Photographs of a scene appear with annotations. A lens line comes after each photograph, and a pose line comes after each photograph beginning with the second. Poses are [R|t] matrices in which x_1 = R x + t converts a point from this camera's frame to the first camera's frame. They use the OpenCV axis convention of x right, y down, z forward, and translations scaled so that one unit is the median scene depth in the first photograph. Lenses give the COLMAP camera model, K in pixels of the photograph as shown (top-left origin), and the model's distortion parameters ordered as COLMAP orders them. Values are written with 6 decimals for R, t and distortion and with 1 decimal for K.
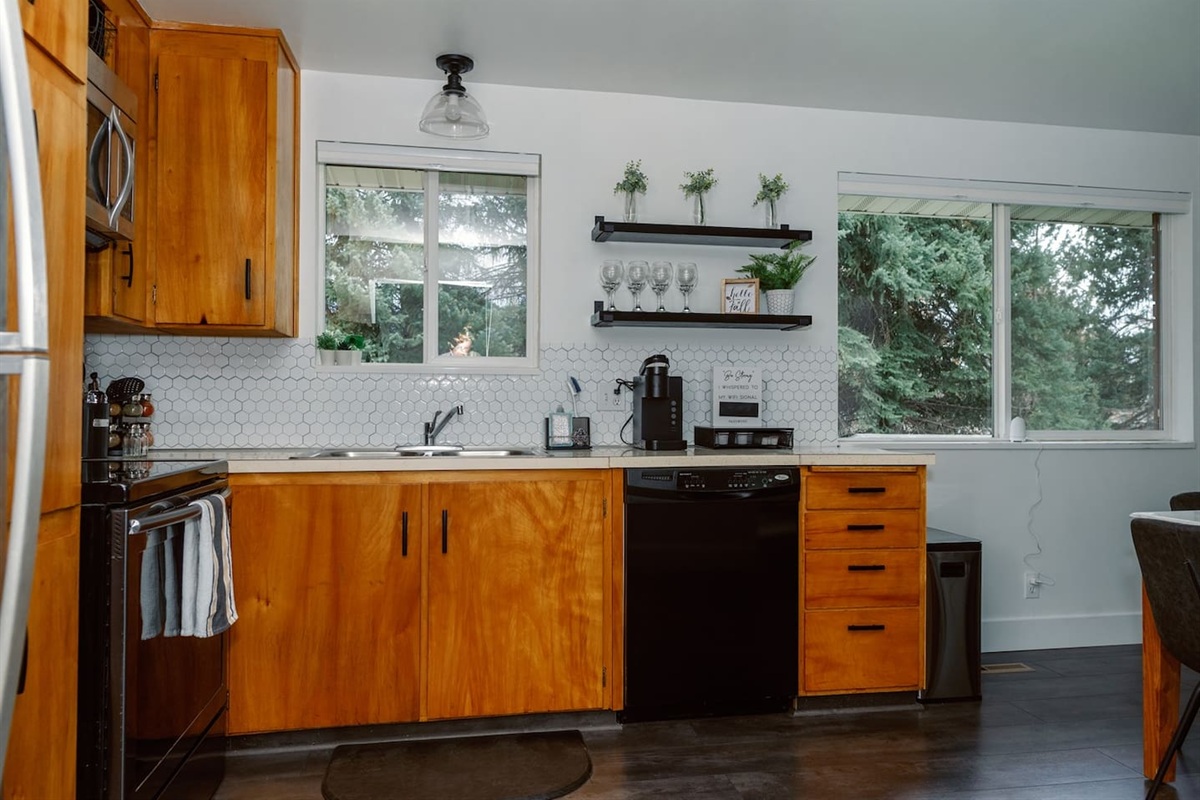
lens RADIAL K [[828.8, 0, 593.8], [0, 828.8, 390.4], [0, 0, 1]] dist [-0.000134, -0.001785]
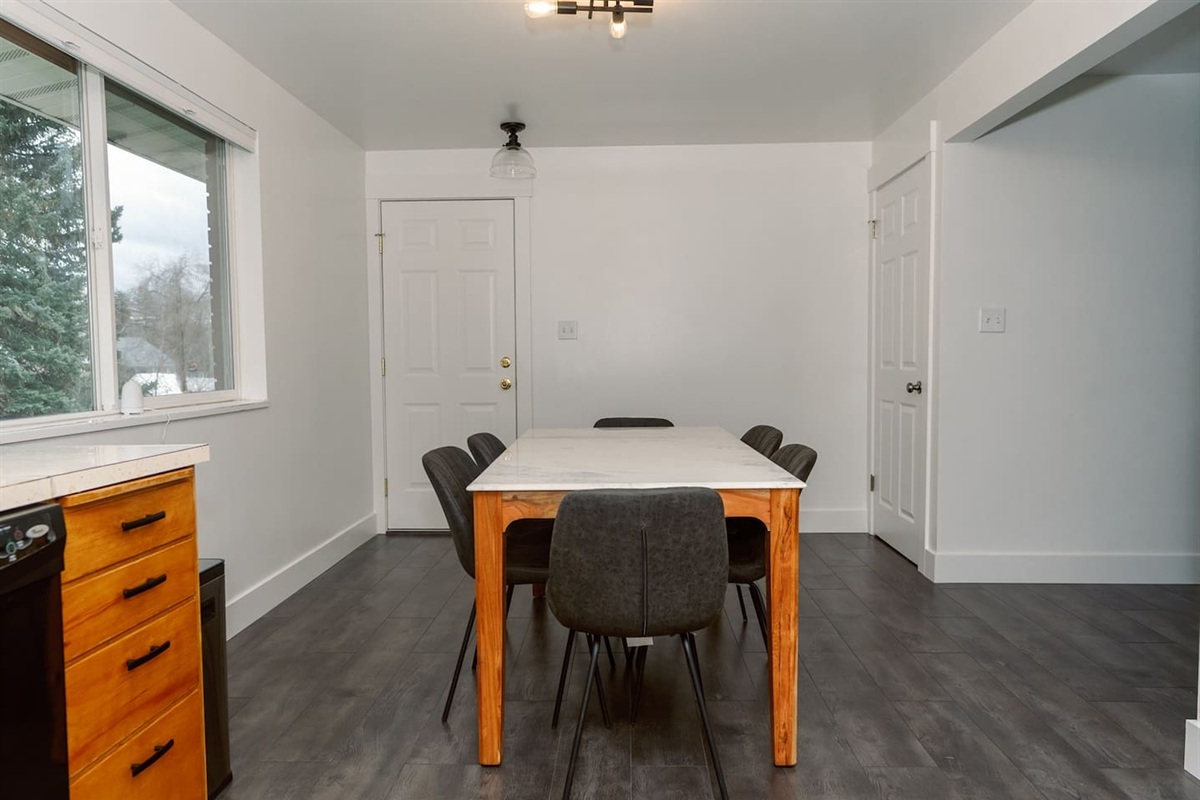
lens RADIAL K [[828.8, 0, 608.7], [0, 828.8, 409.0], [0, 0, 1]] dist [-0.000134, -0.001785]
pose [[0.203673, -0.072239, 0.976370, -0.153086], [-0.006139, 0.997160, 0.075058, -0.001024], [-0.979020, -0.021281, 0.202651, 0.574596]]
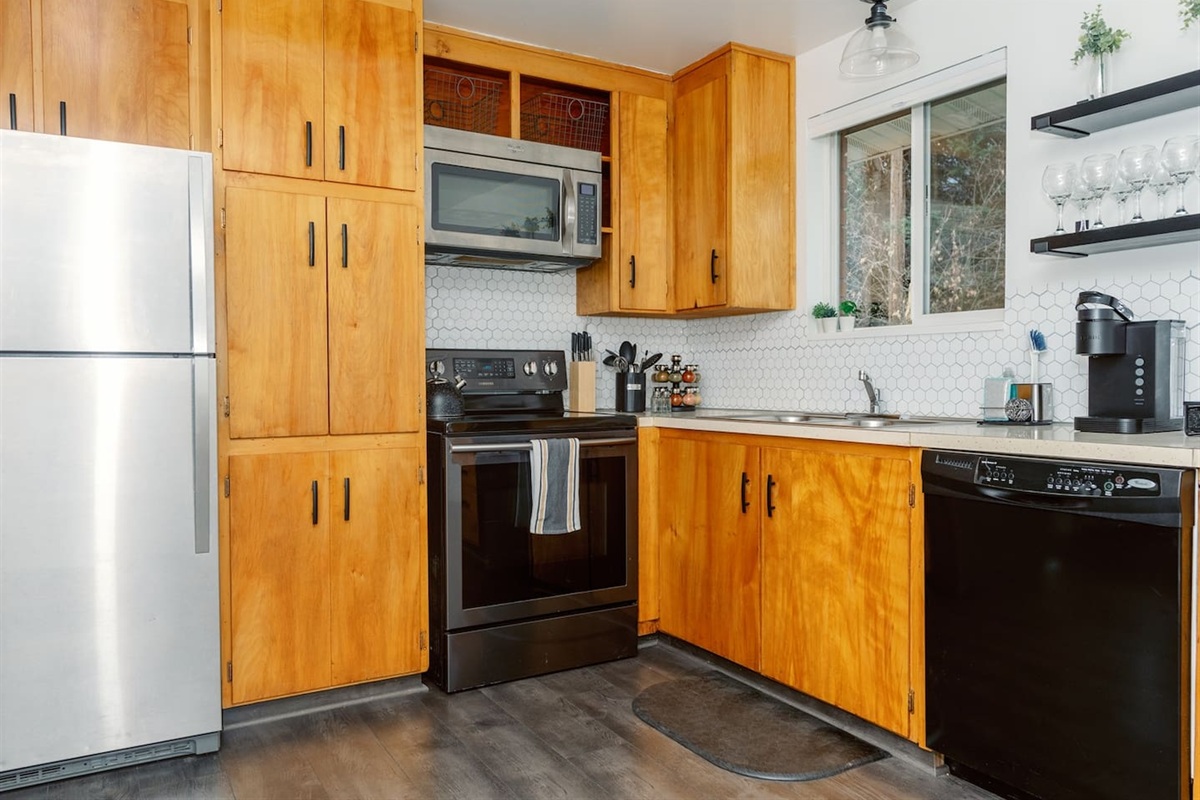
lens RADIAL K [[828.8, 0, 595.8], [0, 828.8, 400.9], [0, 0, 1]] dist [-0.000134, -0.001785]
pose [[0.339897, 0.018833, -0.940274, 0.631537], [0.029181, 0.999107, 0.030559, 0.015470], [0.940010, -0.037825, 0.339044, 0.420097]]
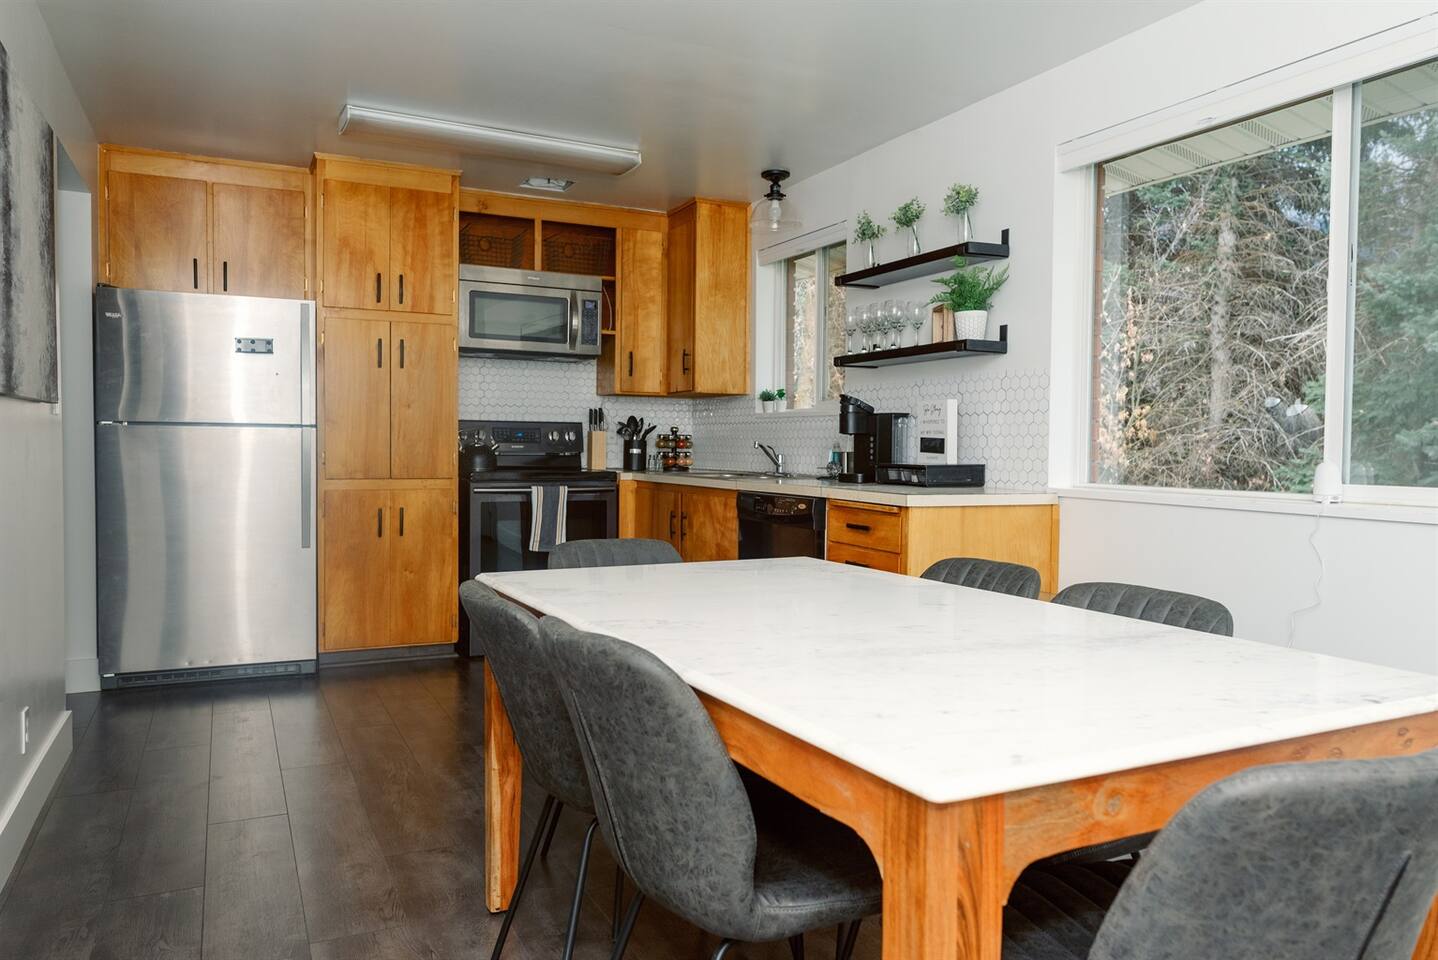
lens RADIAL K [[993.1, 0, 724.2], [0, 993.1, 478.3], [0, 0, 1]] dist [-0.000134, -0.001785]
pose [[0.275652, 0.031448, -0.960743, 1.402760], [0.012921, 0.999253, 0.036416, 0.018852], [0.961171, -0.022452, 0.275040, 0.529606]]
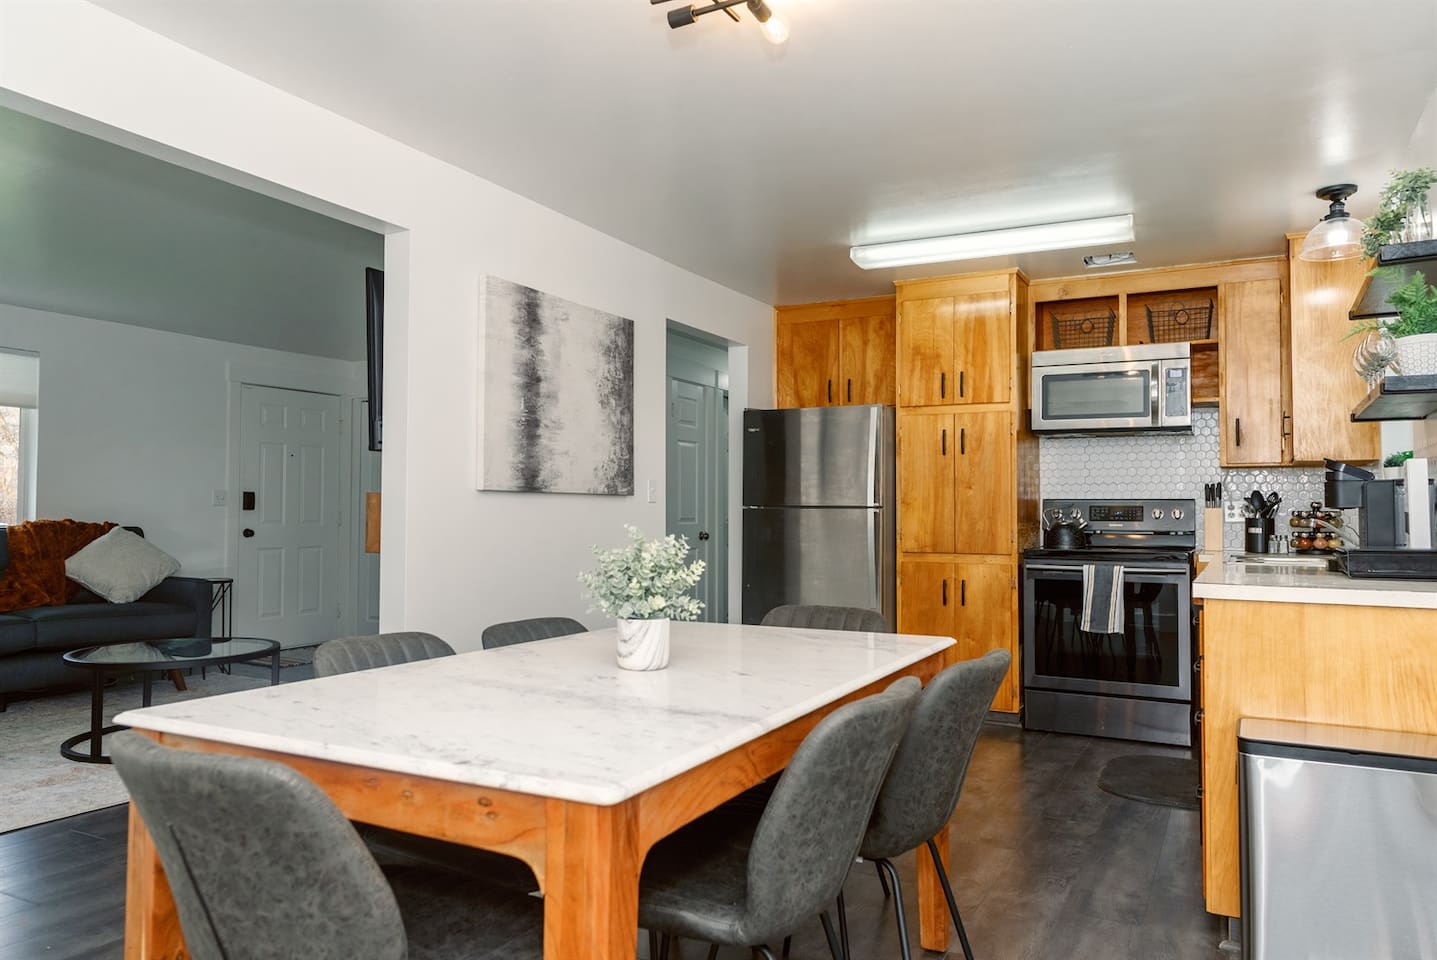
lens RADIAL K [[992.5, 0, 707.6], [0, 992.5, 484.9], [0, 0, 1]] dist [-0.000134, -0.001785]
pose [[-0.626876, -0.031932, -0.778464, 1.388856], [0.008567, 0.998817, -0.047870, 0.029240], [0.779072, -0.036678, -0.625861, 1.238088]]
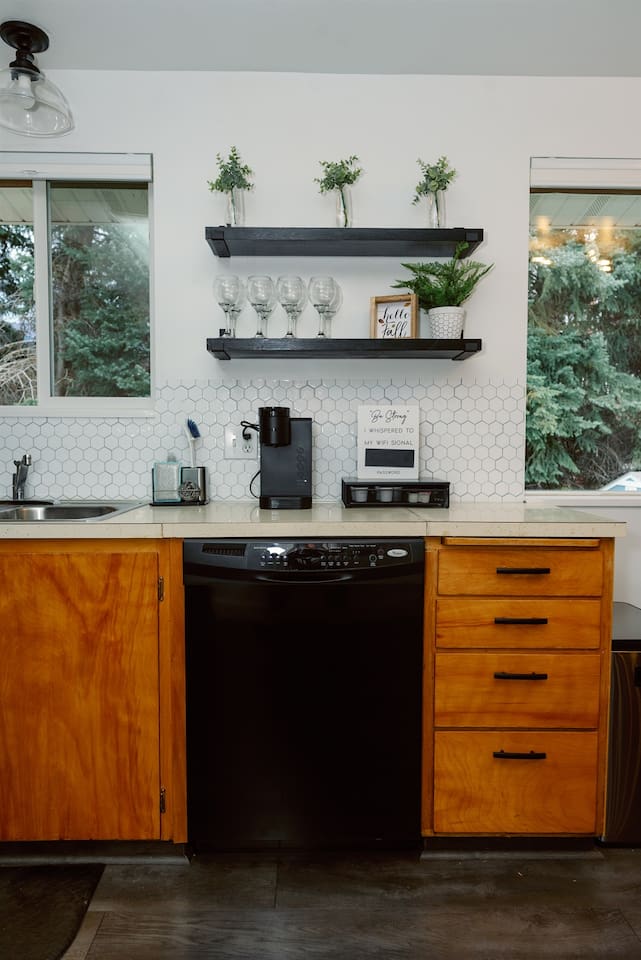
lens RADIAL K [[663.0, 0, 314.5], [0, 663.0, 478.4], [0, 0, 1]] dist [-0.000134, -0.001785]
pose [[0.986697, 0.005066, -0.162493, 0.242013], [0.005816, 0.997775, 0.066424, -0.000895], [0.162468, -0.066486, 0.984471, 0.401506]]
